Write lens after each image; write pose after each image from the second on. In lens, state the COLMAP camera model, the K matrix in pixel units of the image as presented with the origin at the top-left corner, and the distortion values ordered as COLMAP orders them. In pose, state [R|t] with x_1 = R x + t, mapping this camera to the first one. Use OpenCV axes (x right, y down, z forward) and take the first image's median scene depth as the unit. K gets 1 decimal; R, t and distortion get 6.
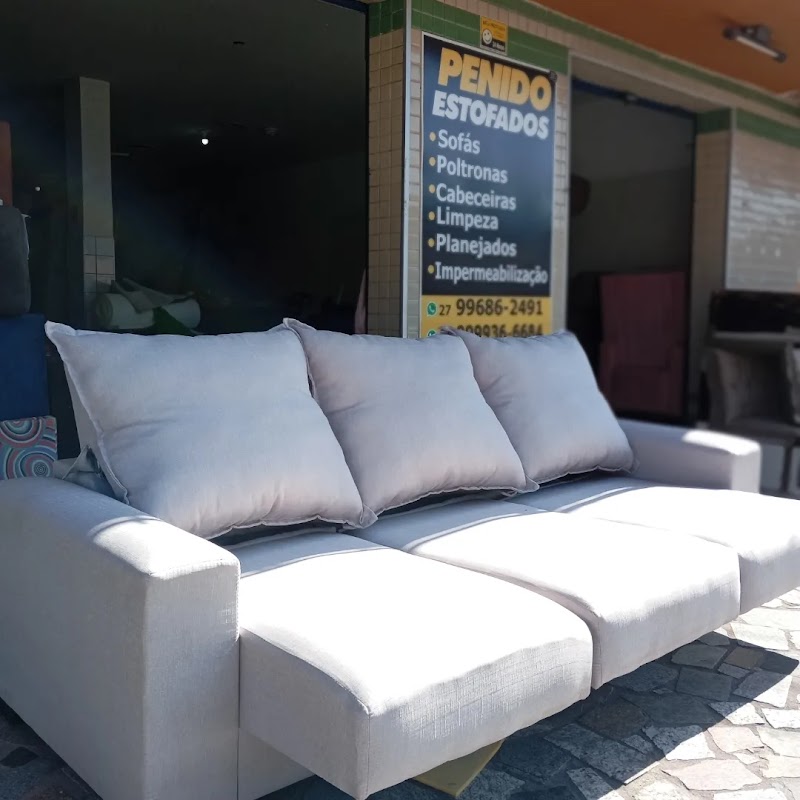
lens RADIAL K [[870.9, 0, 400.0], [0, 870.9, 399.0], [0, 0, 1]] dist [-0.024560, 0.000000]
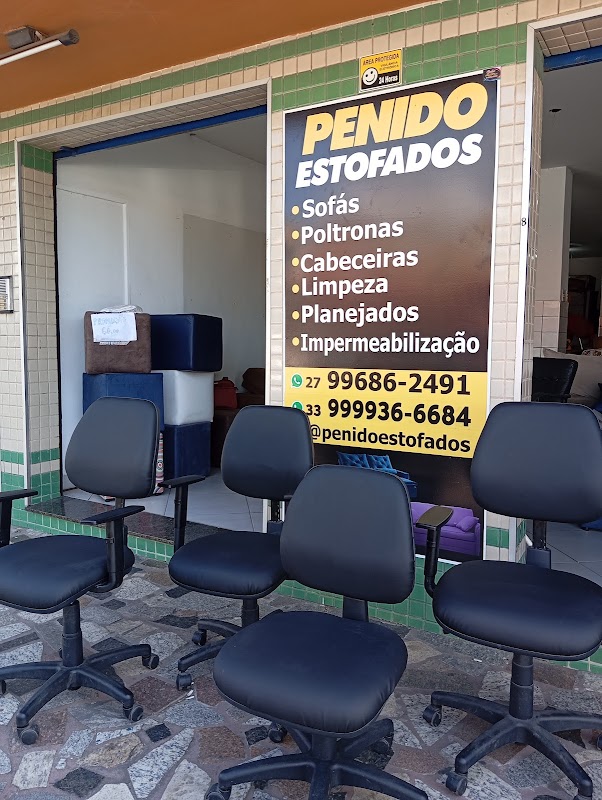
lens RADIAL K [[605.5, 0, 300.7], [0, 605.5, 400.4], [0, 0, 1]] dist [-0.013971, -0.019345]
pose [[0.305836, 0.083858, -0.948384, 0.680372], [-0.103168, 0.993167, 0.054548, -0.115501], [0.946478, 0.081160, 0.312398, 0.760716]]
